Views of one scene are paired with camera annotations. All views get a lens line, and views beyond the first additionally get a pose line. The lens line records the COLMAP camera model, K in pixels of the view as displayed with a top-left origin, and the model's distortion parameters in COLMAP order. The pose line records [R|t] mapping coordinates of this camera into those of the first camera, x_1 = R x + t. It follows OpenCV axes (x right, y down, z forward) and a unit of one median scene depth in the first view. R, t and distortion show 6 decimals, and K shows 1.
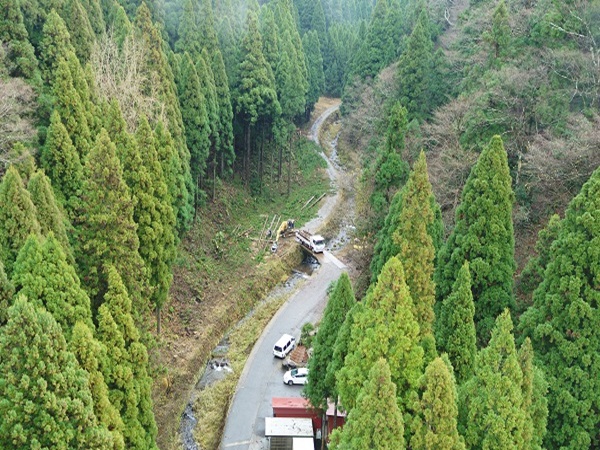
lens RADIAL K [[688.4, 0, 300.6], [0, 688.4, 223.9], [0, 0, 1]] dist [0.011237, 0.010354]
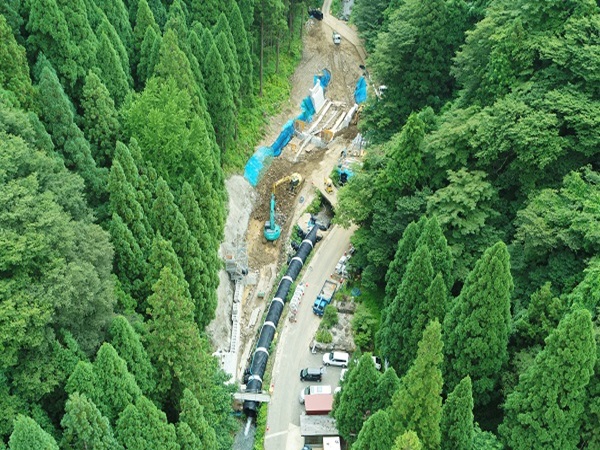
lens RADIAL K [[678.4, 0, 308.4], [0, 678.4, 226.3], [0, 0, 1]] dist [0.058144, -0.007135]
pose [[0.999889, -0.014882, -0.000758, -0.035655], [0.014388, 0.950972, 0.308941, -0.501542], [-0.003876, -0.308918, 0.951081, -0.084534]]
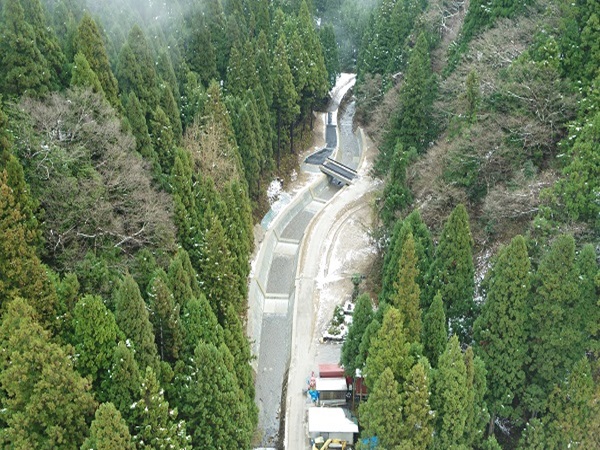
lens RADIAL K [[669.7, 0, 309.4], [0, 669.7, 226.7], [0, 0, 1]] dist [0.079144, -0.031014]
pose [[0.999447, -0.031280, -0.011267, -0.042759], [0.032391, 0.992492, 0.117941, -0.270772], [0.007493, -0.118241, 0.992957, -0.523980]]
